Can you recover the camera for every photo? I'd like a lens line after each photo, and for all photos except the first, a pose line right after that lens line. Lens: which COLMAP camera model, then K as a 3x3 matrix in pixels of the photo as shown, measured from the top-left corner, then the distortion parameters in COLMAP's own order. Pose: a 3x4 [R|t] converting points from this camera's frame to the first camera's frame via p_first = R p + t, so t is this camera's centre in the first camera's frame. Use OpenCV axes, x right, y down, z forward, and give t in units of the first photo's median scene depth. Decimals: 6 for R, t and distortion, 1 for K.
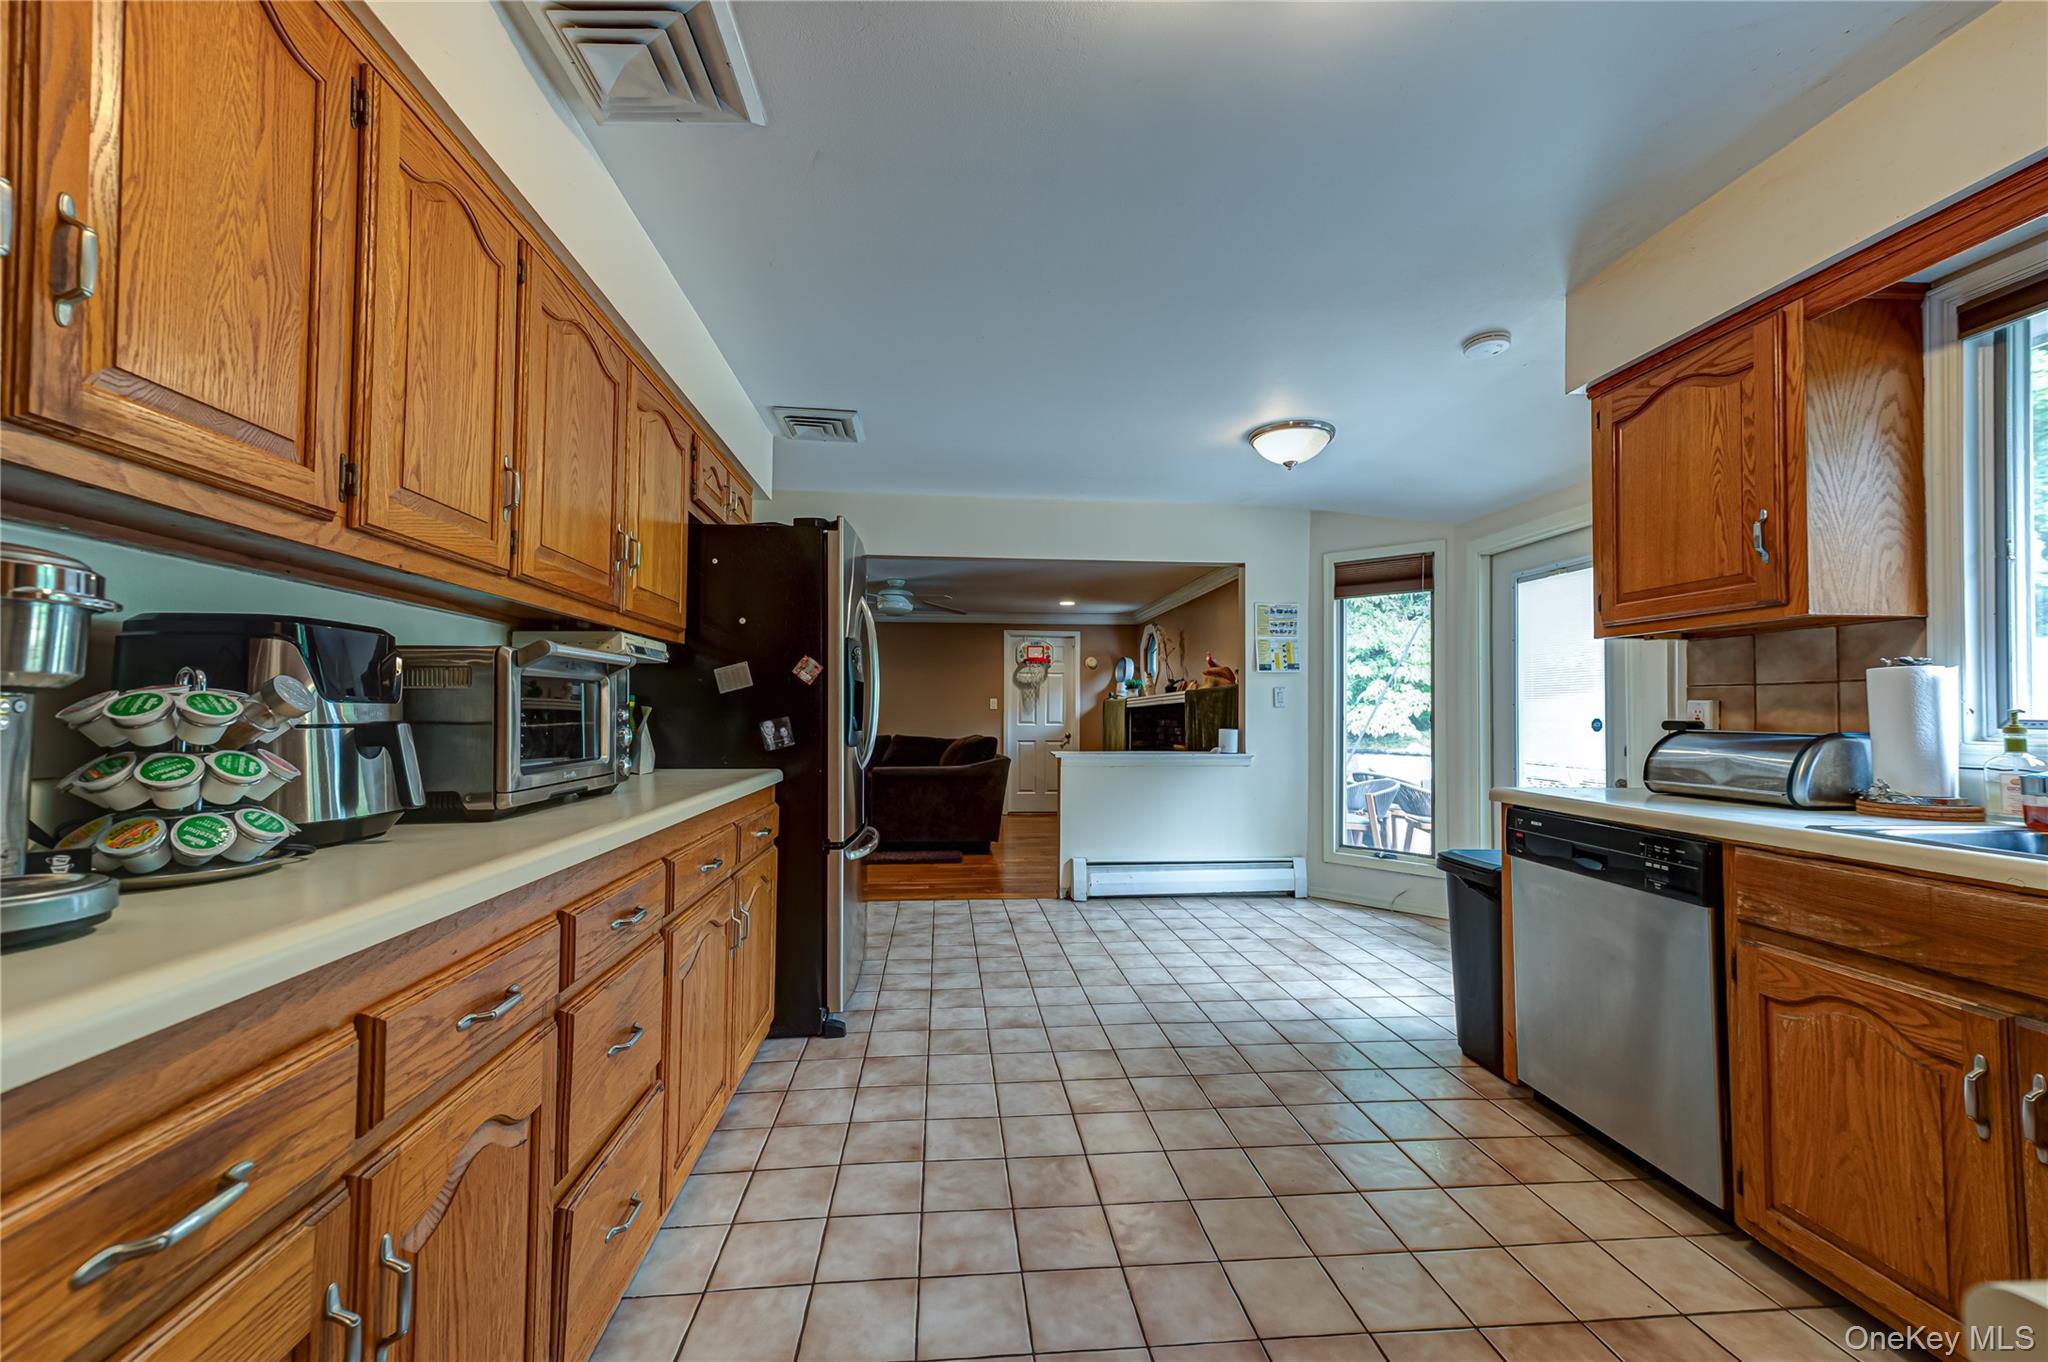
lens RADIAL K [[798.8, 0, 1020.8], [0, 798.8, 692.0], [0, 0, 1]] dist [0.018212, 0.000104]
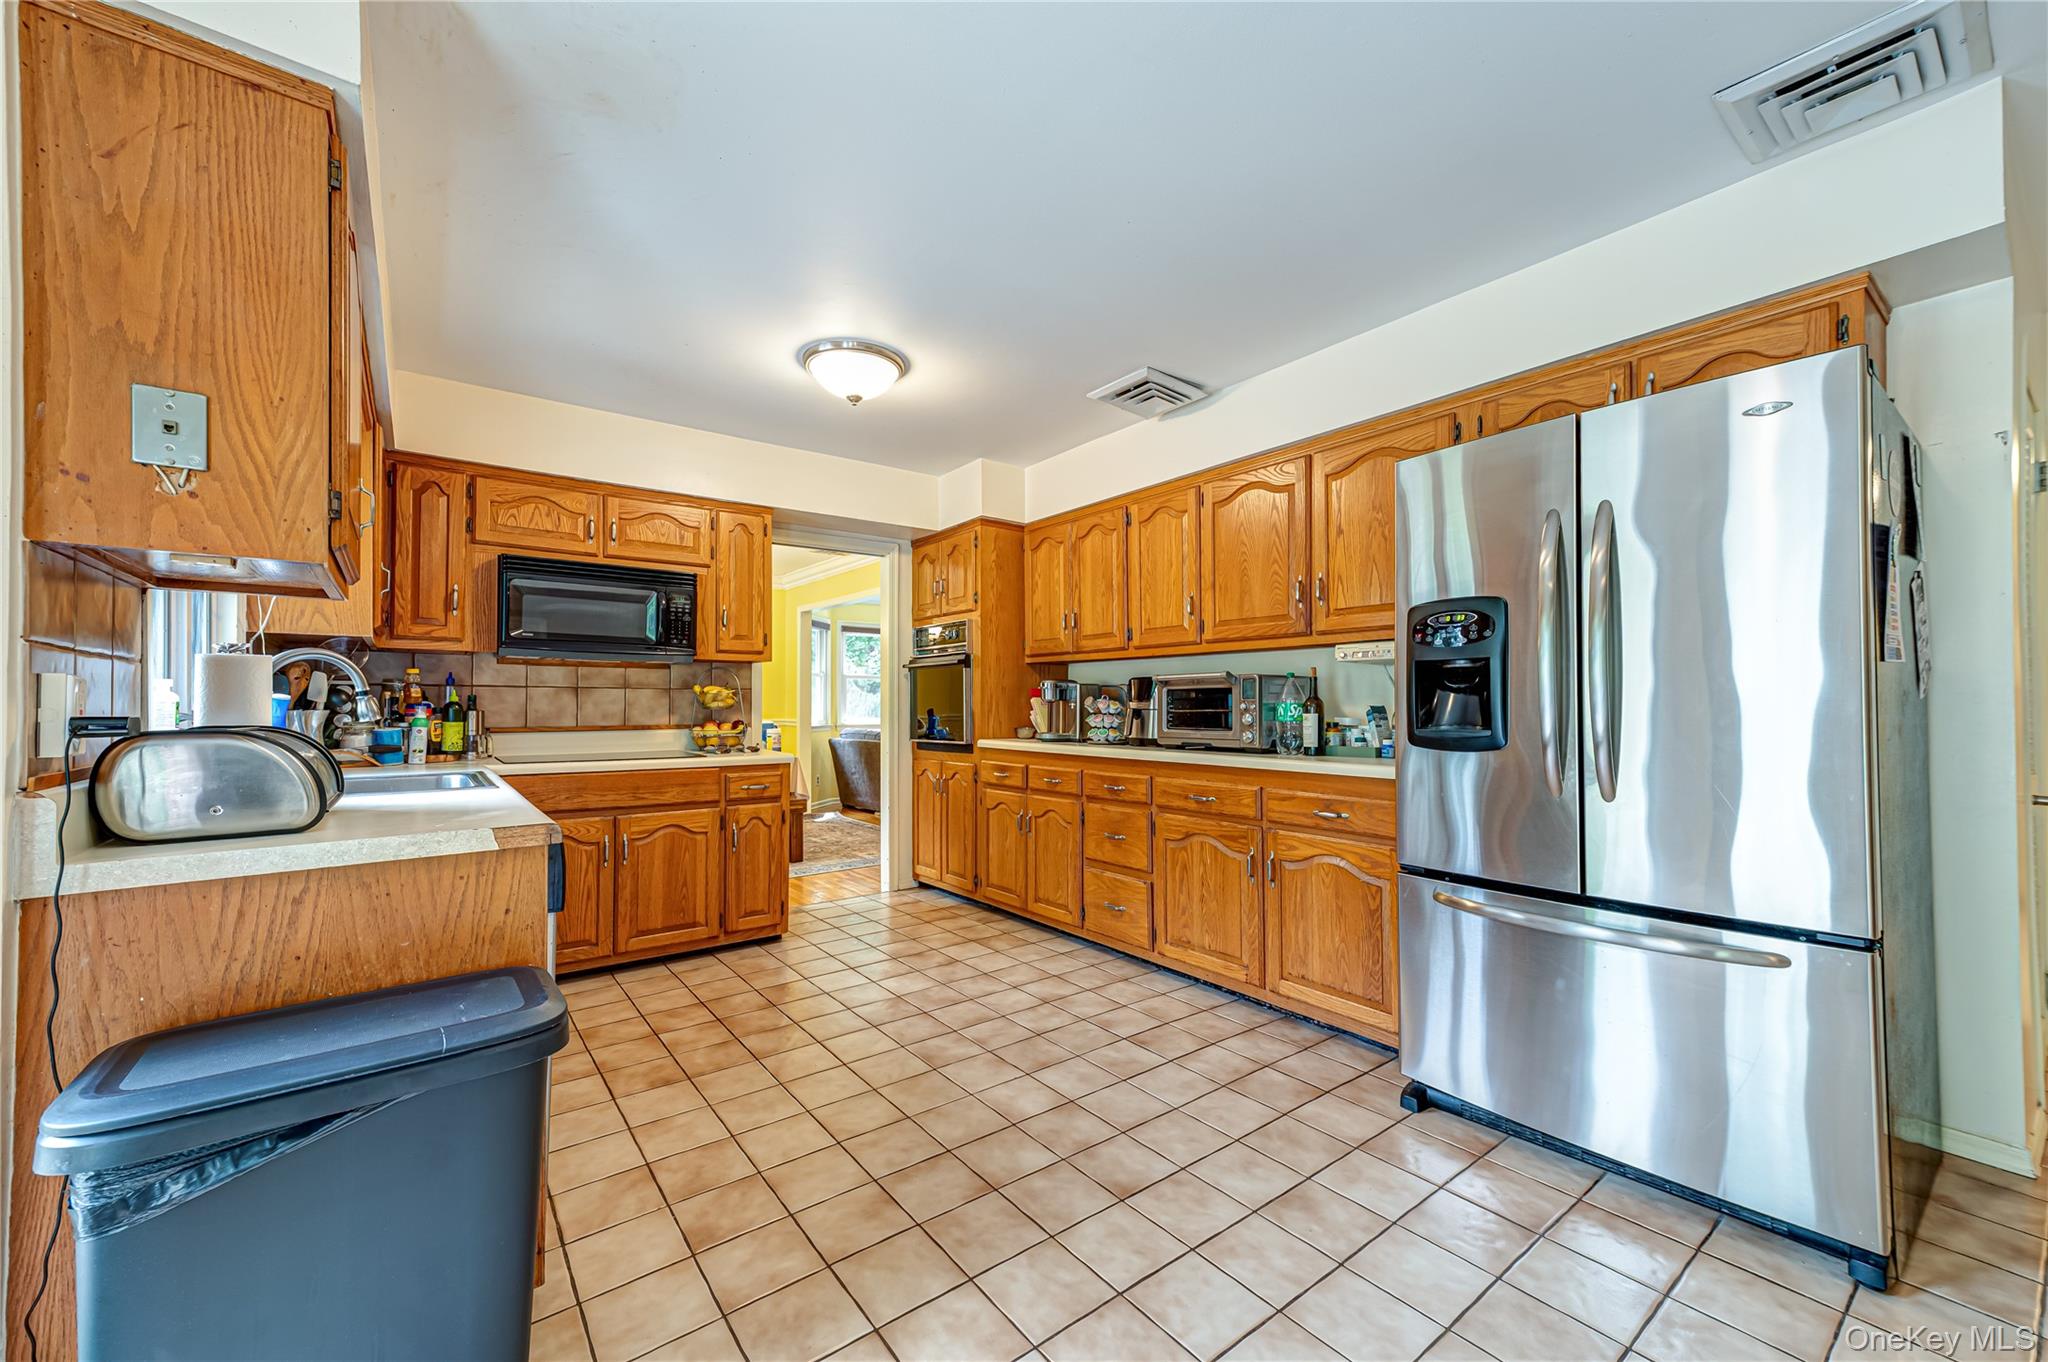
lens RADIAL K [[798.8, 0, 1020.8], [0, 798.8, 692.0], [0, 0, 1]] dist [0.018212, 0.000104]
pose [[-0.851741, -0.010505, -0.523858, 0.648091], [0.013660, 0.999014, -0.042244, 0.052131], [0.523785, -0.043137, -0.850757, 1.830862]]
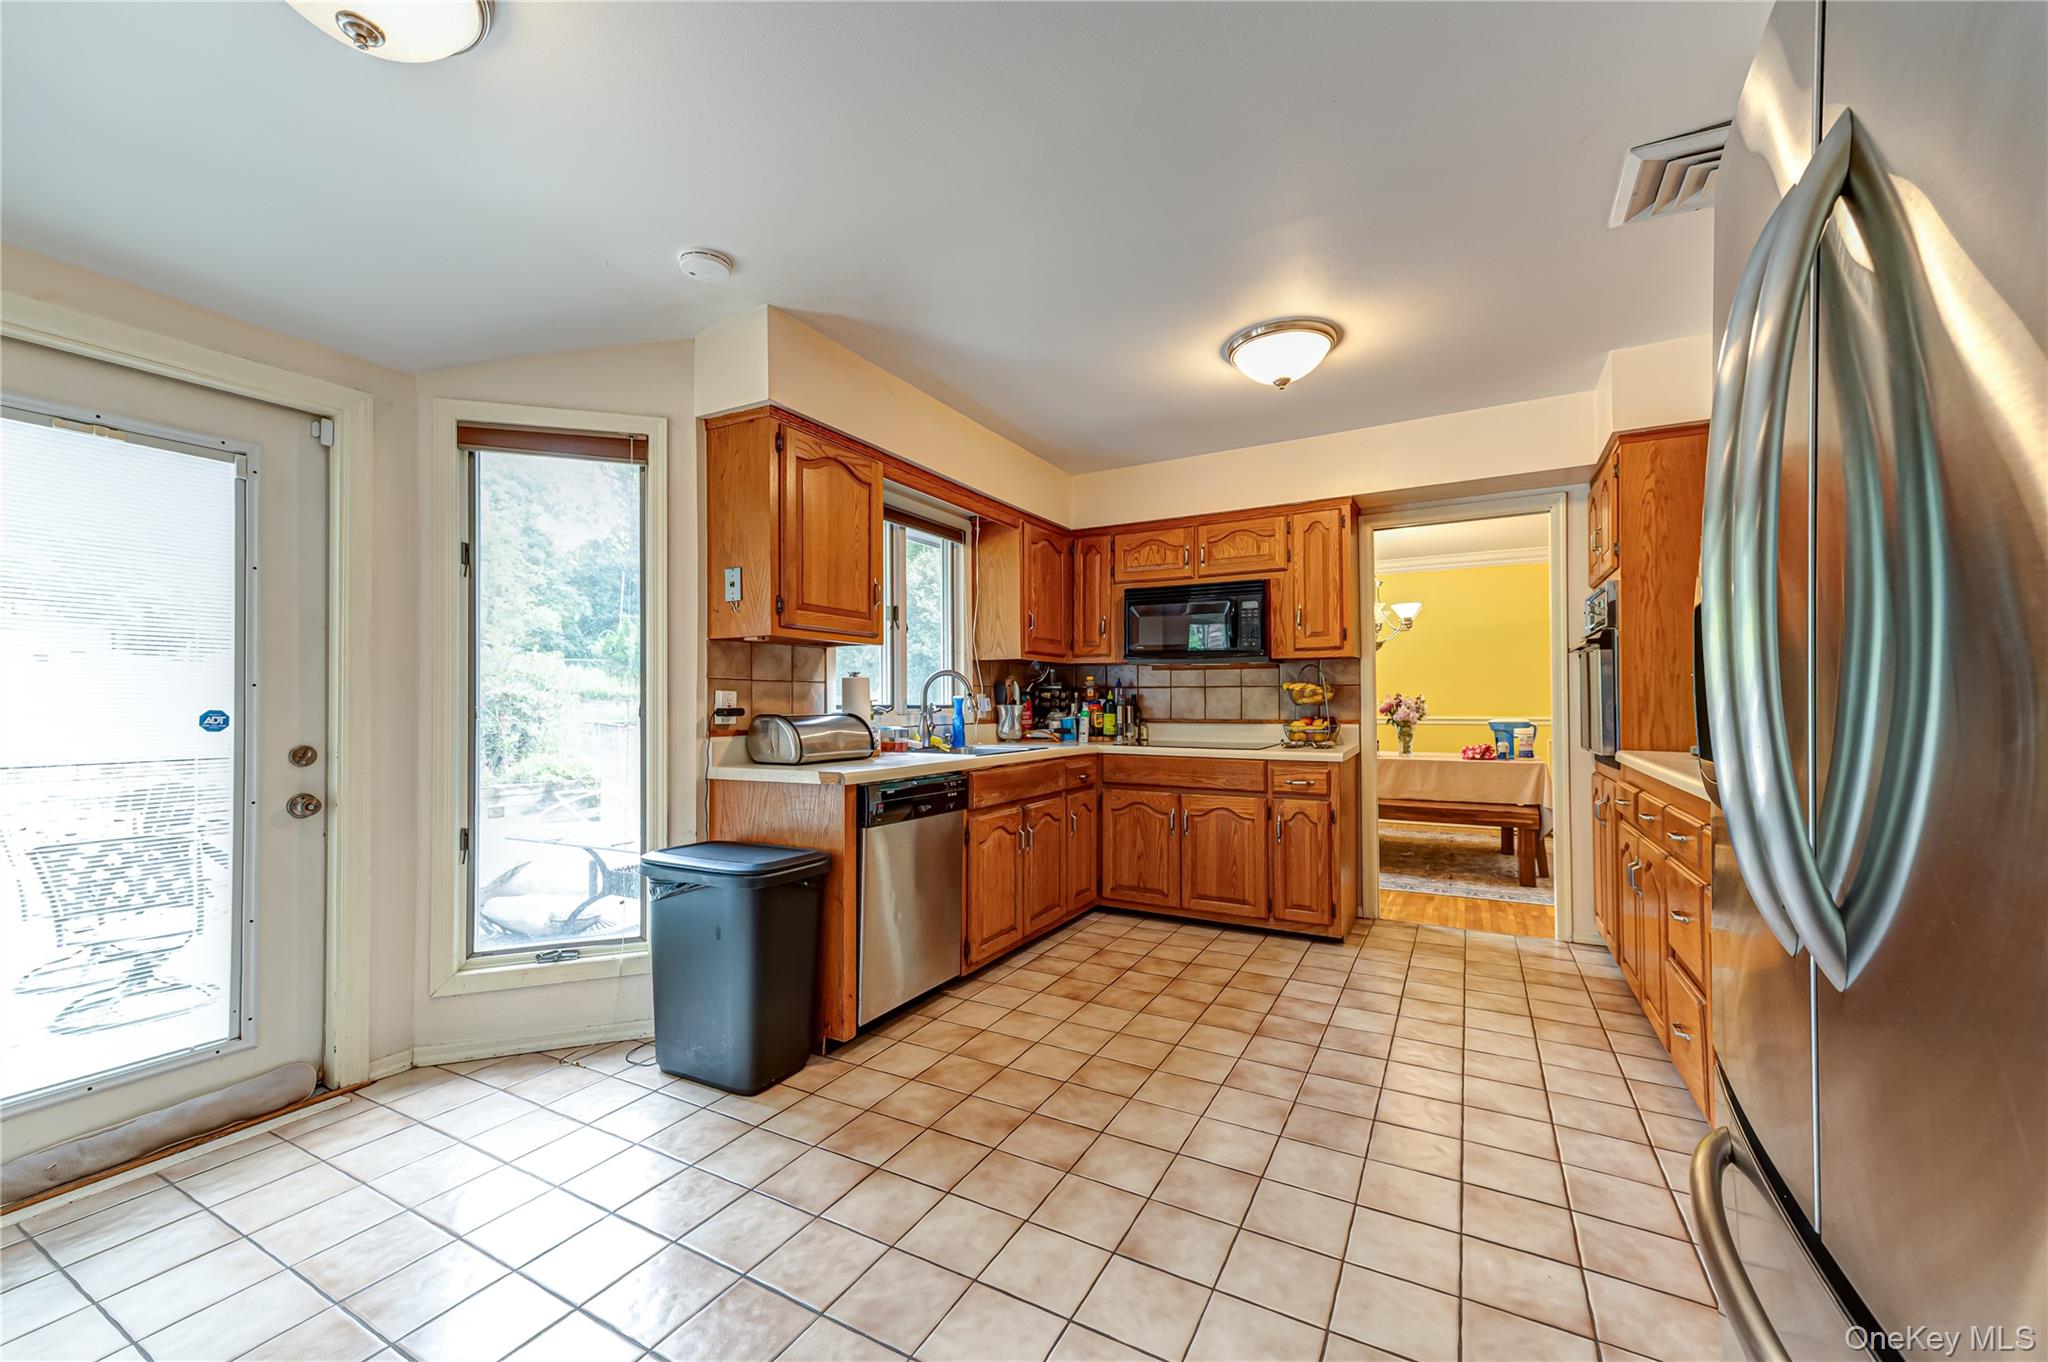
lens RADIAL K [[798.8, 0, 1020.8], [0, 798.8, 692.0], [0, 0, 1]] dist [0.018212, 0.000104]
pose [[-0.821927, 0.005778, 0.569564, -0.211586], [-0.016225, 0.999305, -0.033552, 0.047148], [-0.569362, -0.036819, -0.821262, 1.841402]]
